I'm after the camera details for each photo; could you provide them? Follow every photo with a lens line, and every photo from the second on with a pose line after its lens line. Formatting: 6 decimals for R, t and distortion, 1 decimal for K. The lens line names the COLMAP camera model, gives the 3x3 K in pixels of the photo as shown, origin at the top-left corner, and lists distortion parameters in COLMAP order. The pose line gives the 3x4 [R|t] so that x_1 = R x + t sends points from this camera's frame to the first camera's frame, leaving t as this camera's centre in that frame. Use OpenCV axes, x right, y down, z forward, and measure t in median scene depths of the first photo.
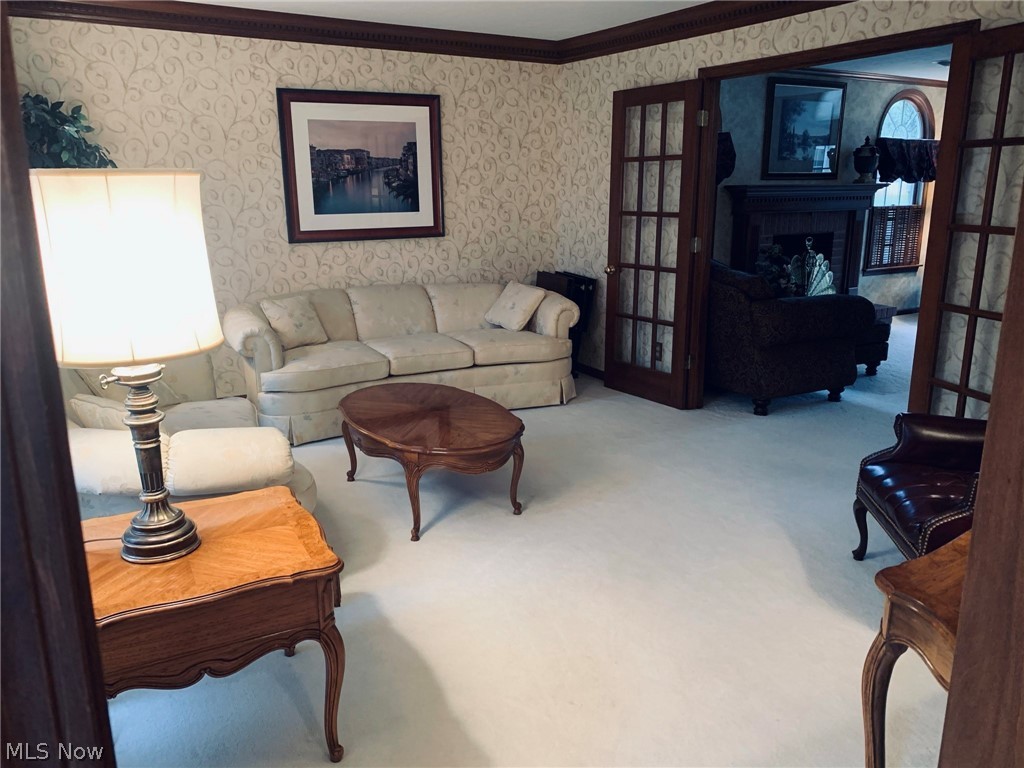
lens RADIAL K [[785.7, 0, 510.5], [0, 785.7, 386.1], [0, 0, 1]] dist [0.005744, -0.006078]
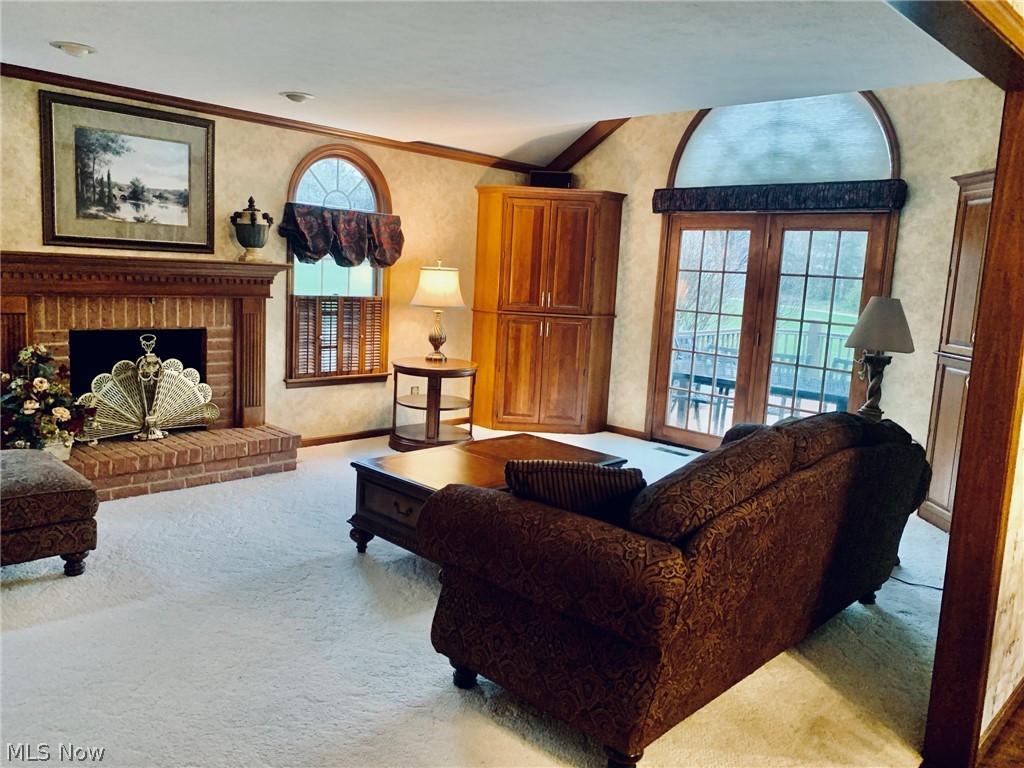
lens RADIAL K [[785.7, 0, 512.7], [0, 785.7, 381.6], [0, 0, 1]] dist [0.005744, -0.006078]
pose [[0.962066, 0.017292, 0.272269, 0.473753], [0.012441, 0.994171, -0.107099, -0.069410], [-0.272533, 0.106423, 0.956243, 0.261386]]
